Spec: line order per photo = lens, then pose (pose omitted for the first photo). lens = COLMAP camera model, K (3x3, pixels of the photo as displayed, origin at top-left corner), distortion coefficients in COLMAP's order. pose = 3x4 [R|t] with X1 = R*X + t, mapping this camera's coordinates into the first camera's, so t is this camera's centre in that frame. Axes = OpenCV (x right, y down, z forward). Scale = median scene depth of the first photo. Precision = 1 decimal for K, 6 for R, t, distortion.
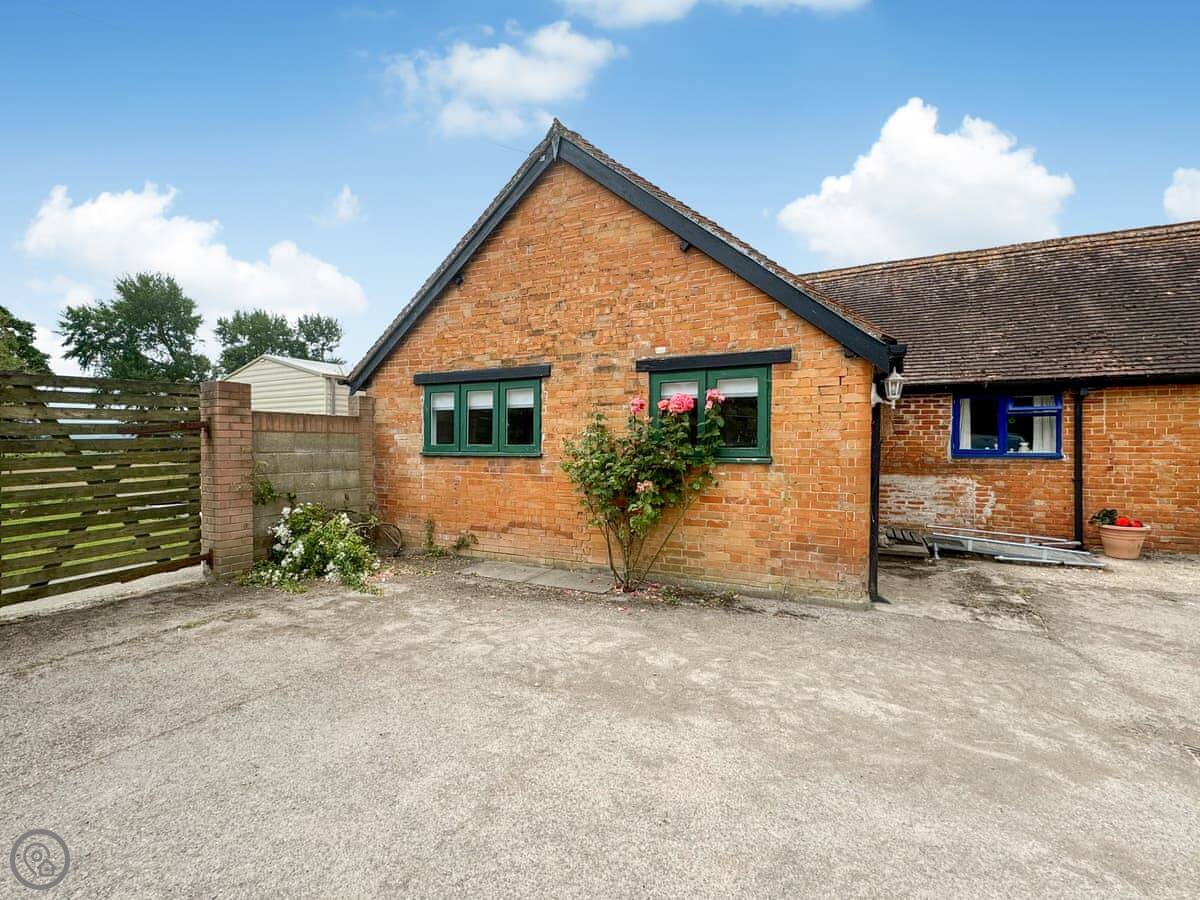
lens RADIAL K [[536.1, 0, 600.0], [0, 536.1, 450.0], [0, 0, 1]] dist [-0.001658, -0.000702]
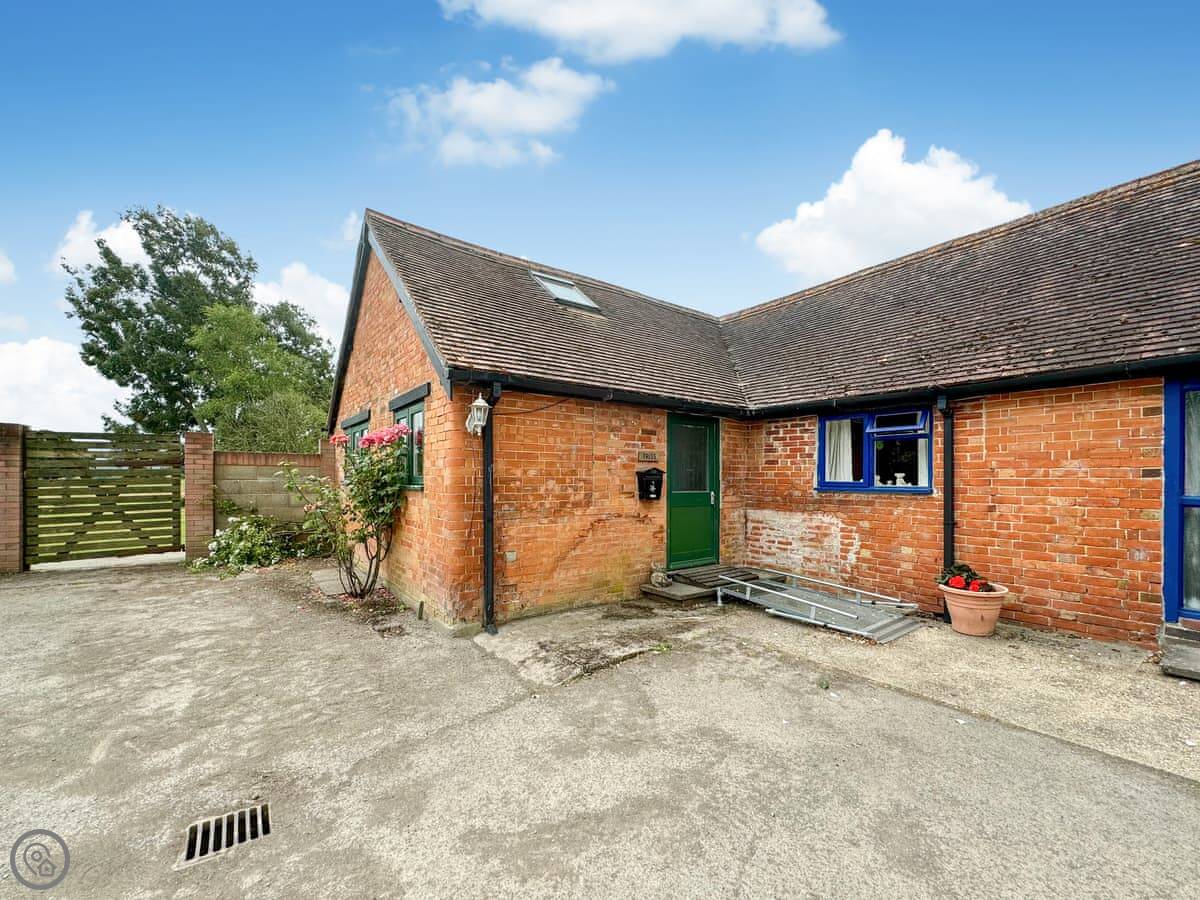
lens RADIAL K [[479.4, 0, 600.3], [0, 479.4, 480.2], [0, 0, 1]] dist [-0.002809, -0.000104]
pose [[0.910057, 0.005643, -0.414445, 0.745124], [-0.009628, 0.999925, -0.007525, 0.006413], [0.414371, 0.010838, 0.910043, 0.196160]]
